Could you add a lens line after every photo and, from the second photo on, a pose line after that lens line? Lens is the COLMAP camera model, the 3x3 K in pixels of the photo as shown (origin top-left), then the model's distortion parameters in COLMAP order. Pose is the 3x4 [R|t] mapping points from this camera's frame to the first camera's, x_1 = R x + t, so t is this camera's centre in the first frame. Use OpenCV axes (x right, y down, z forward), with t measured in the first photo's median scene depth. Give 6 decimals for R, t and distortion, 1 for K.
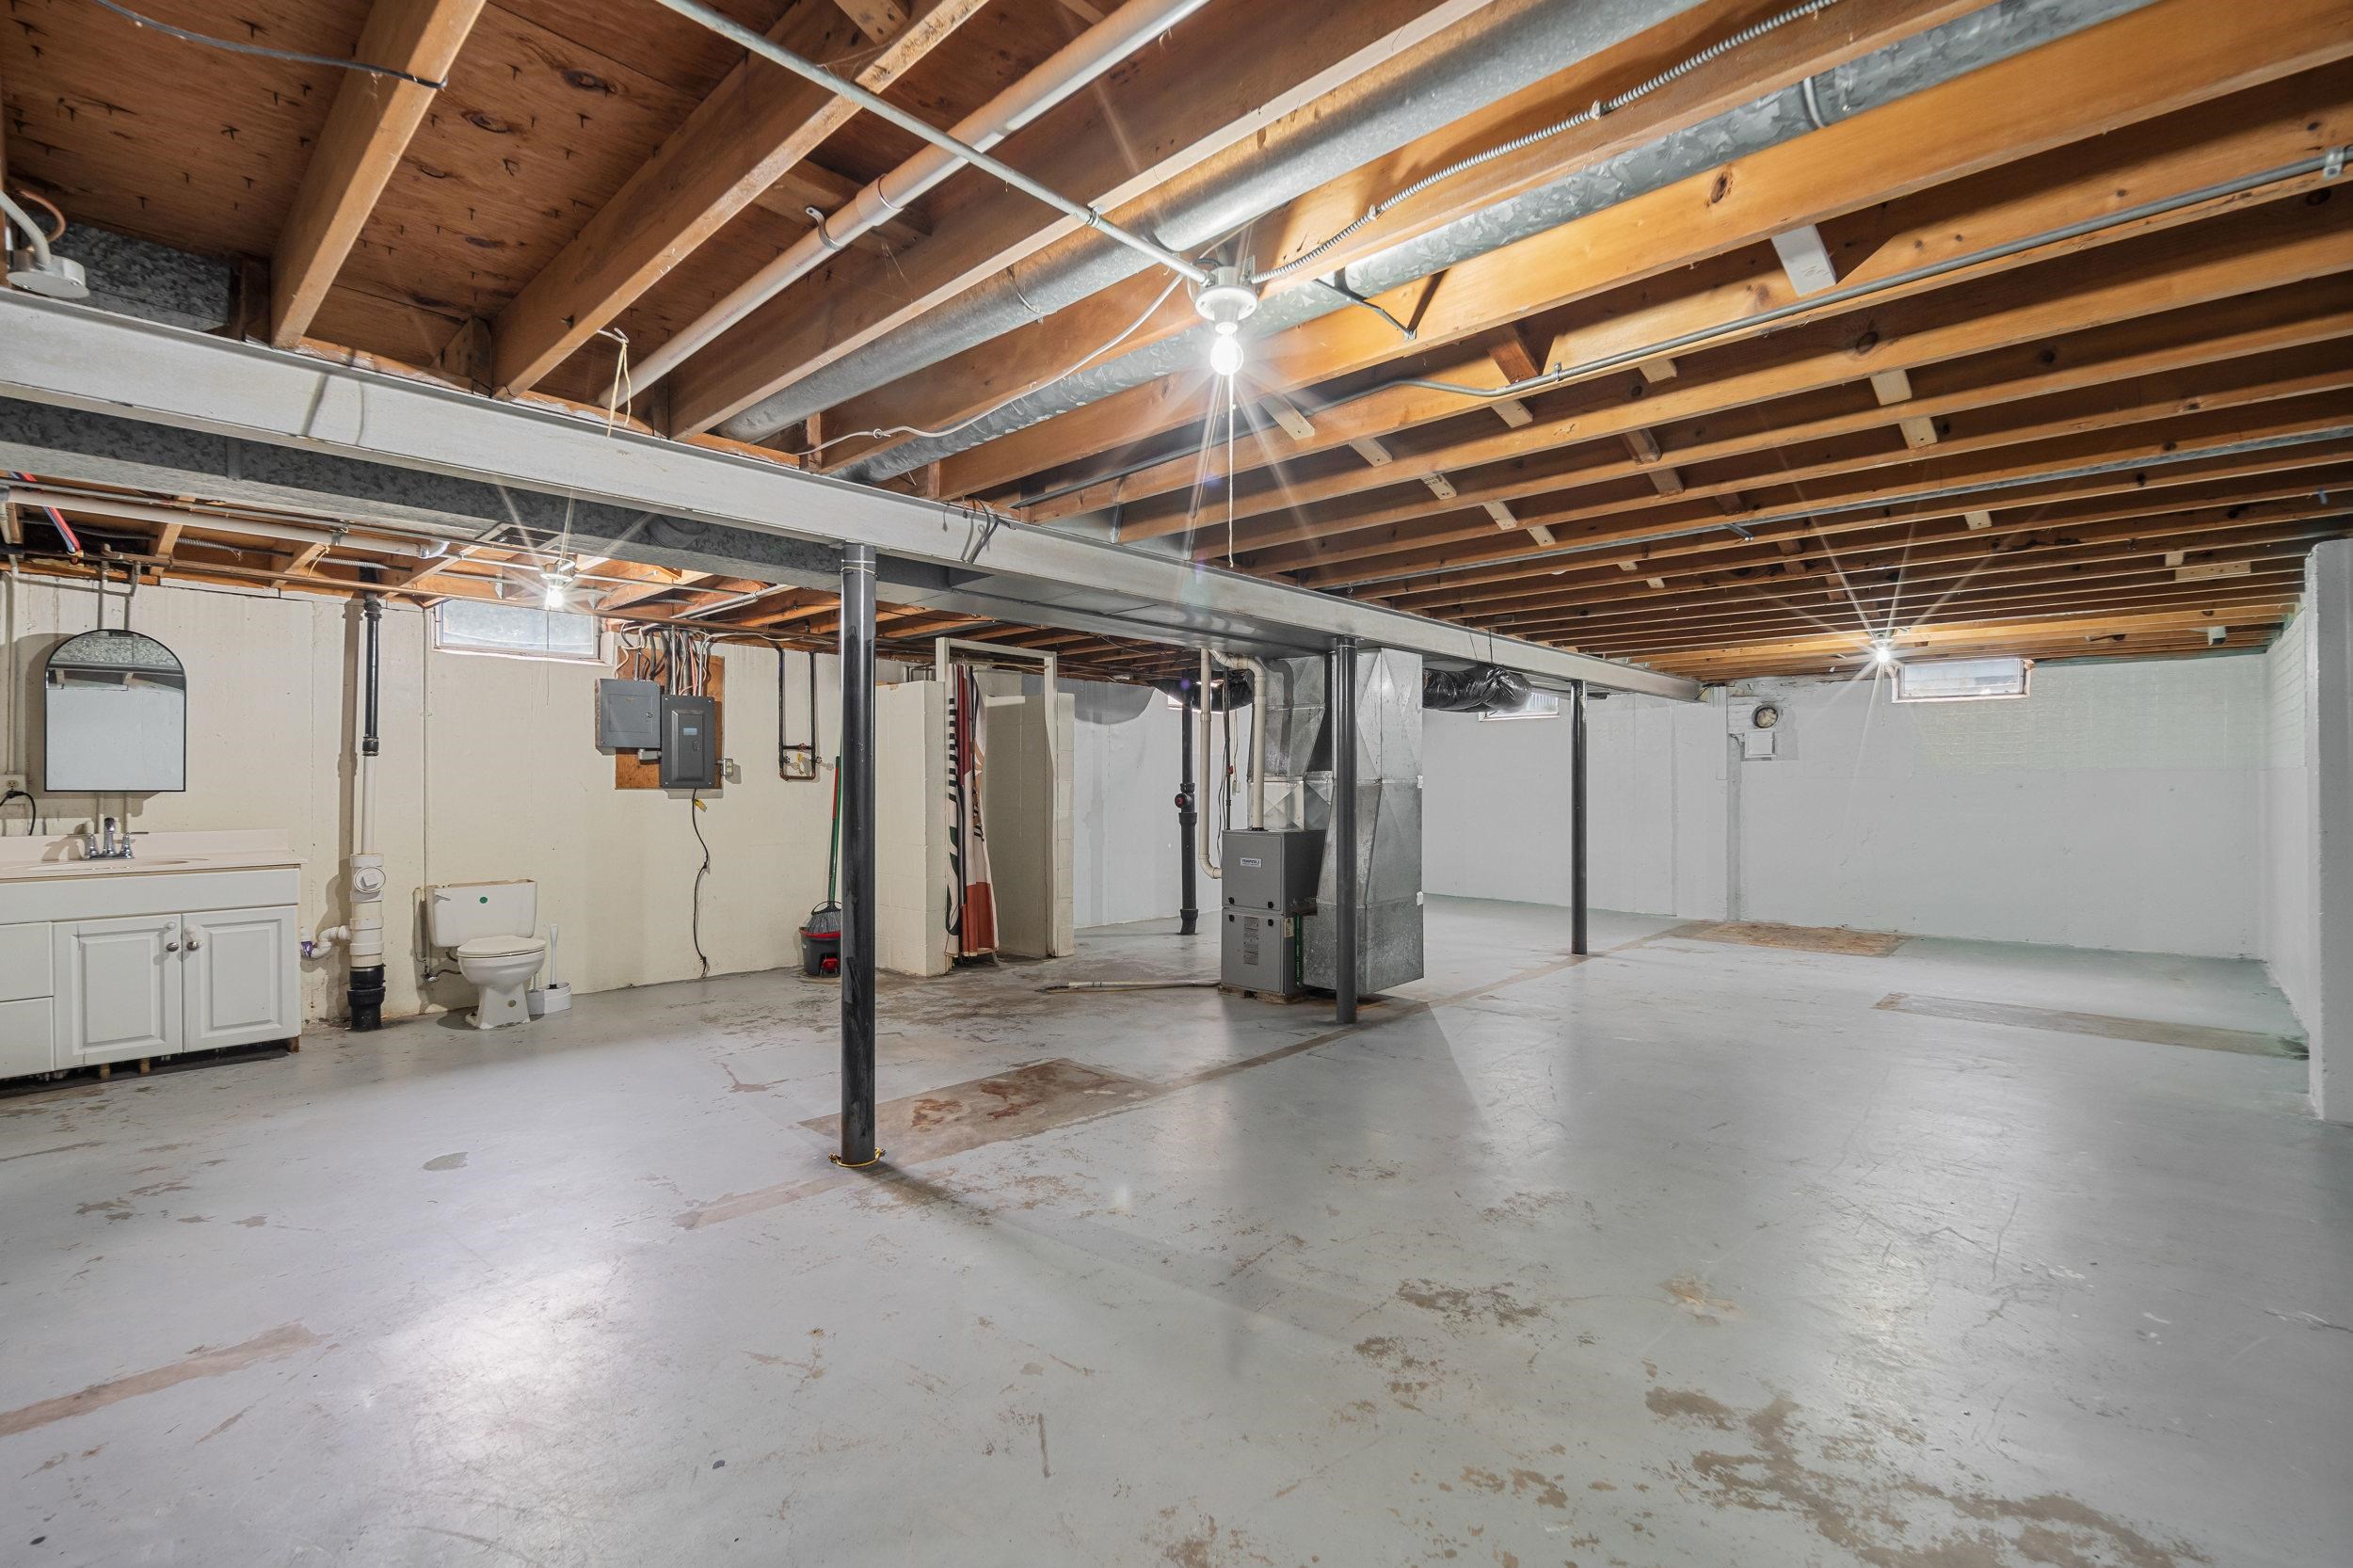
lens RADIAL K [[1035.6, 0, 1169.6], [0, 1035.6, 785.0], [0, 0, 1]] dist [0.001458, -0.001757]
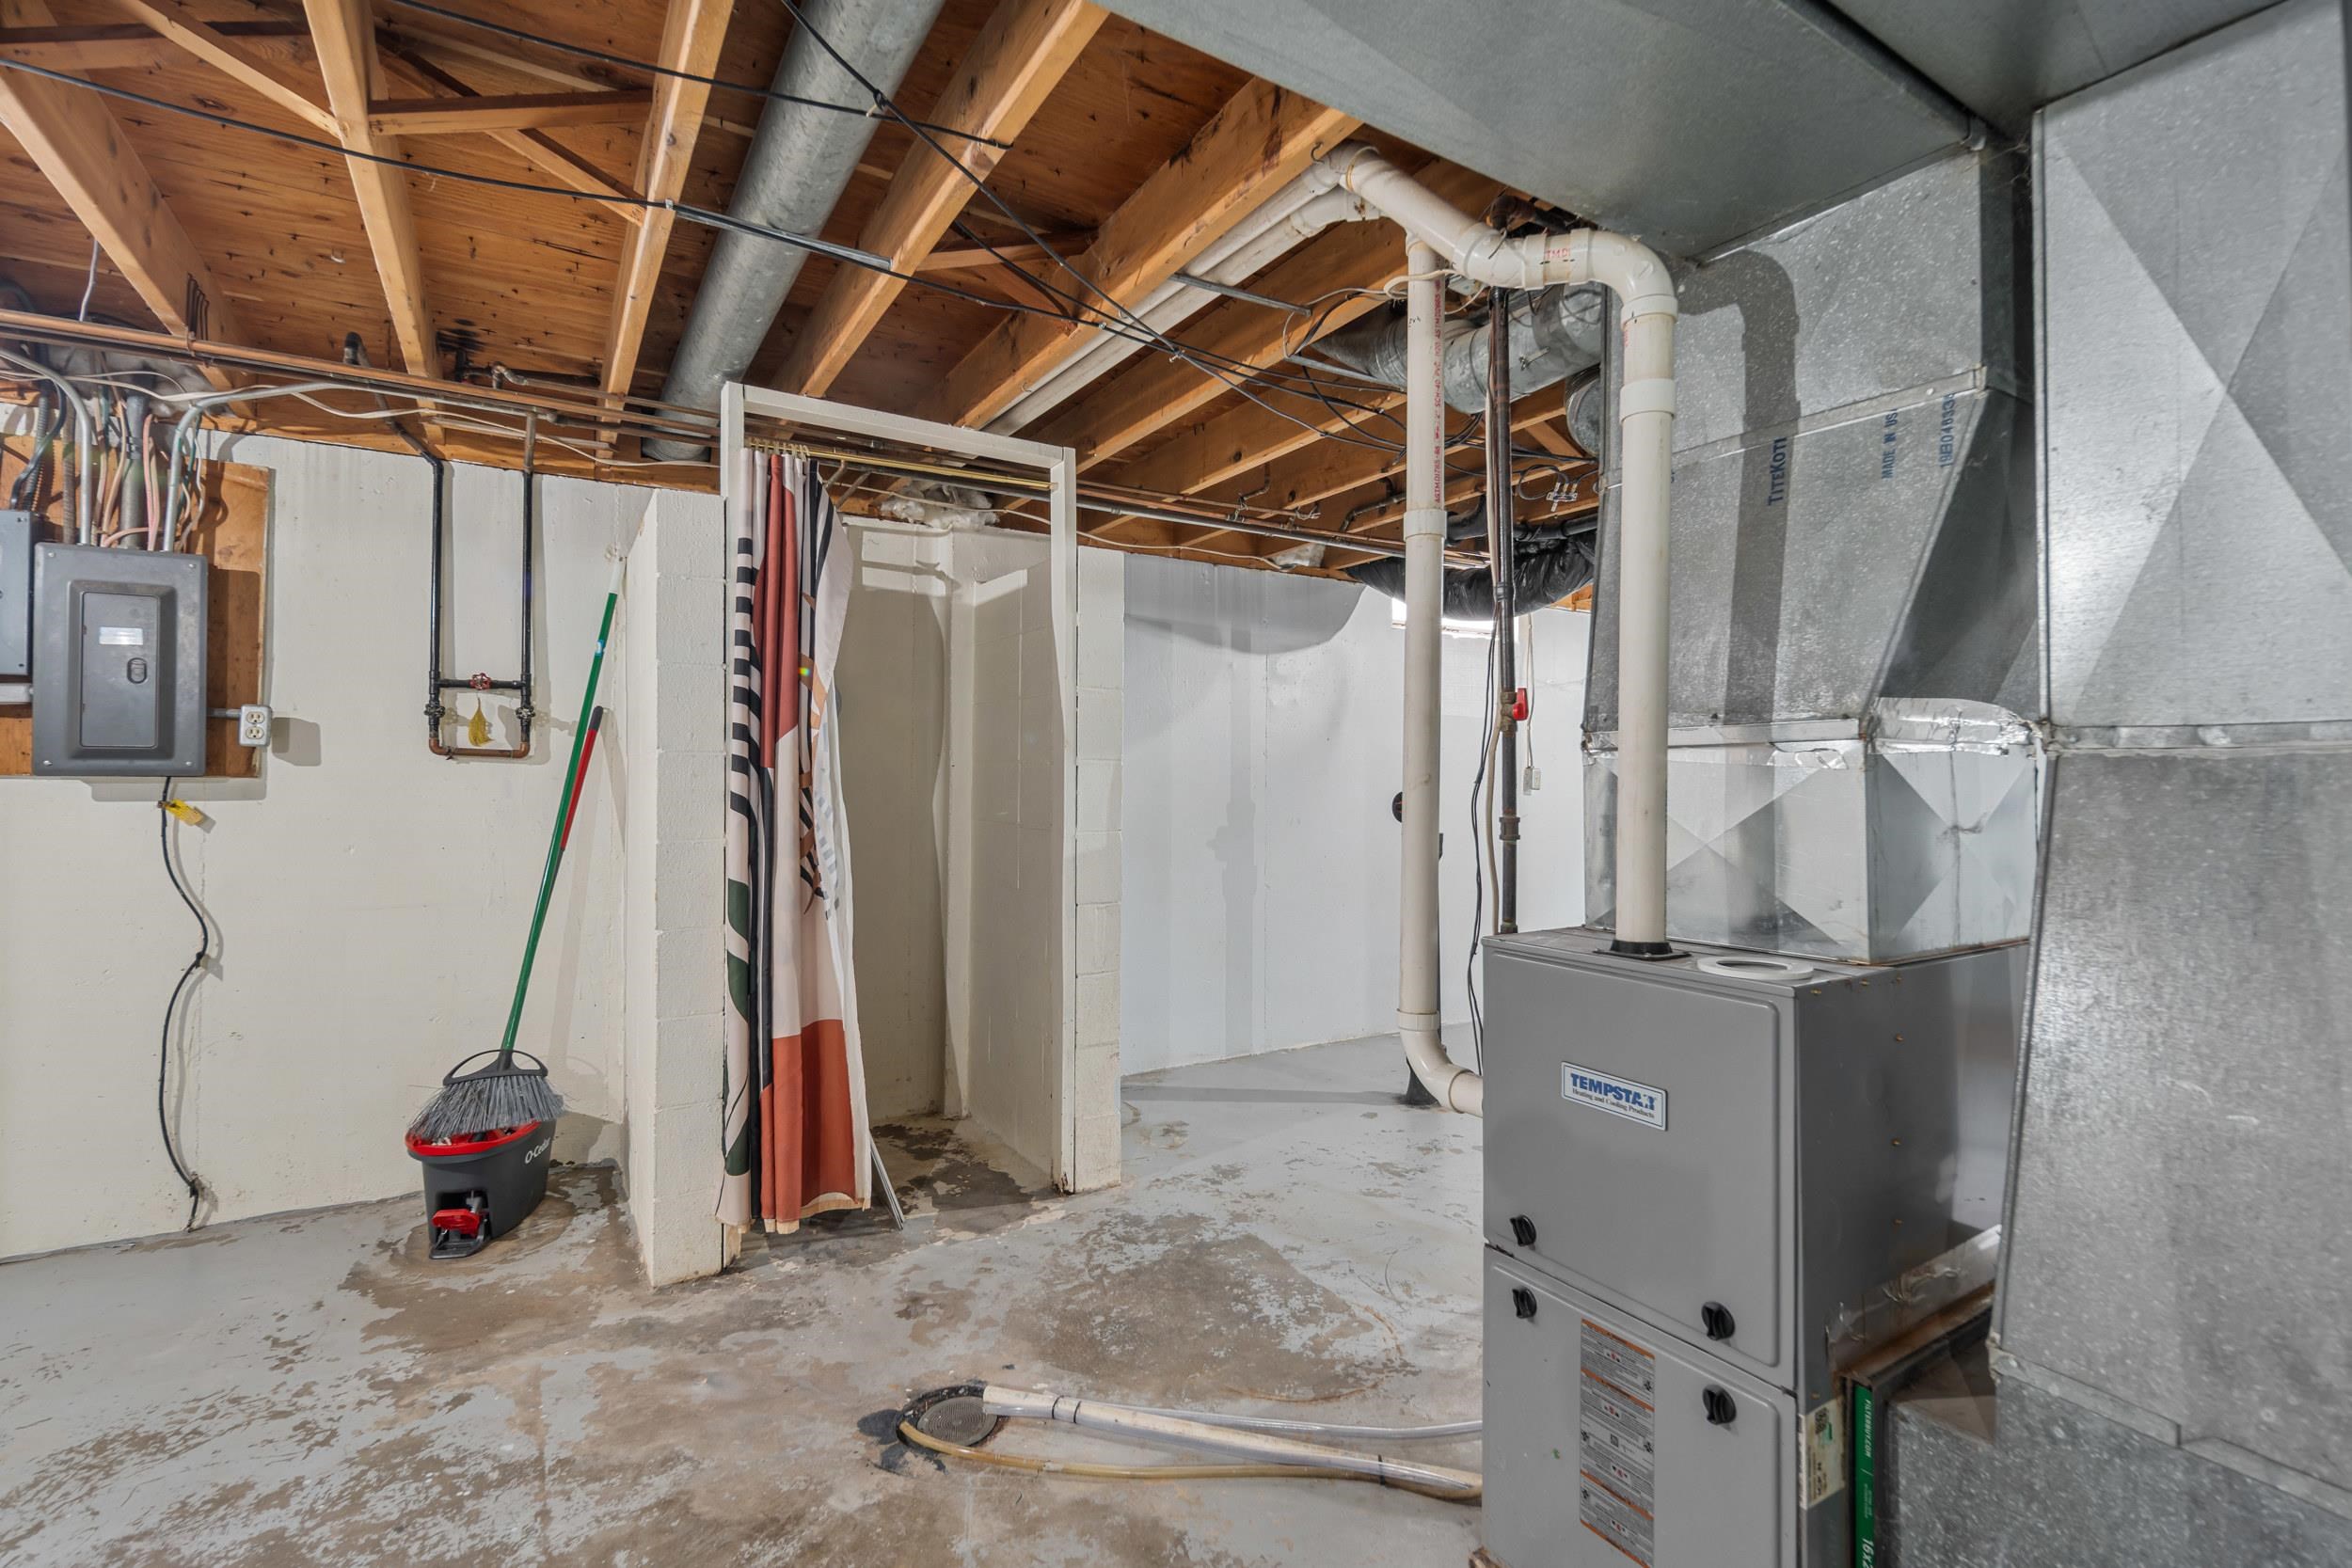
lens RADIAL K [[1035.1, 0, 1192.0], [0, 1035.1, 777.1], [0, 0, 1]] dist [0.001458, -0.001757]
pose [[0.969495, -0.000470, -0.245111, 0.040577], [-0.000923, 0.999984, -0.005568, 0.005289], [0.245109, 0.005625, 0.969479, 0.692519]]
